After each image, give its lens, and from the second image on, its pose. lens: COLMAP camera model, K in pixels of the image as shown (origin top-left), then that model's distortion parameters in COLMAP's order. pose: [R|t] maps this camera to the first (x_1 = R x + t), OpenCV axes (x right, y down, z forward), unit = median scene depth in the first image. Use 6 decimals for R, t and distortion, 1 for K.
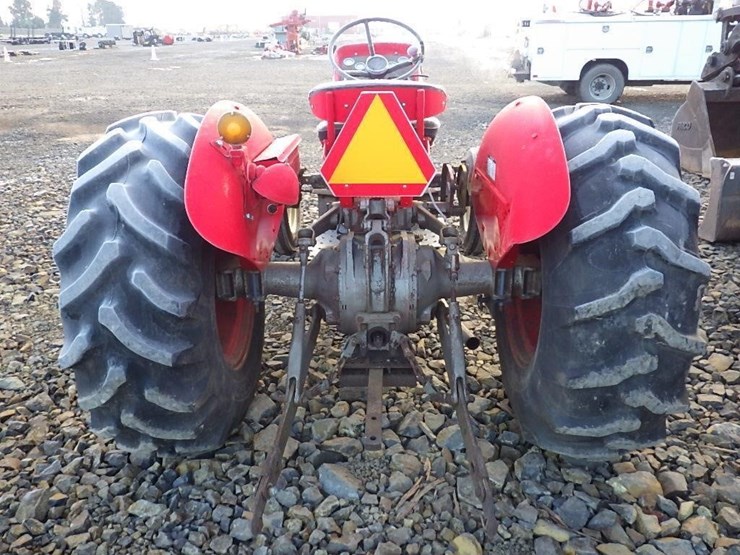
lens RADIAL K [[605.6, 0, 371.2], [0, 605.6, 276.4], [0, 0, 1]] dist [0.005144, 0.003015]
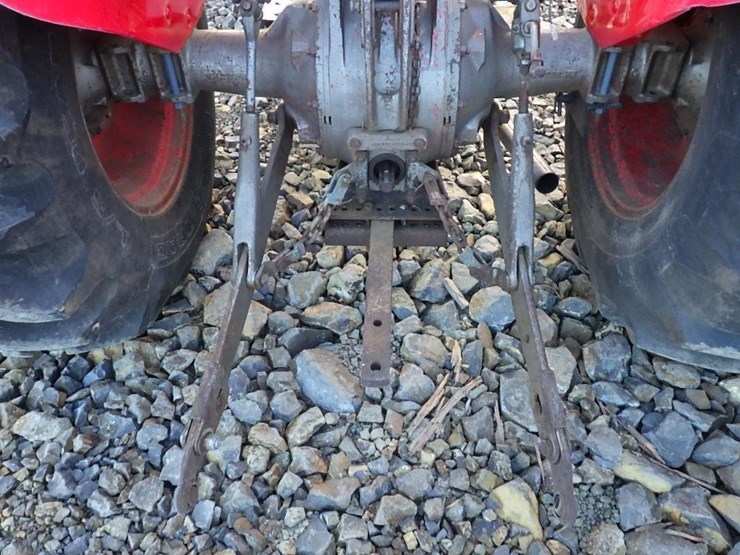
lens RADIAL K [[605.6, 0, 368.3], [0, 605.6, 269.7], [0, 0, 1]] dist [0.005144, 0.003015]
pose [[0.999859, 0.010351, -0.013219, 0.002406], [-0.004488, 0.923481, 0.383619, -0.037427], [0.016179, -0.383505, 0.923397, 0.425466]]
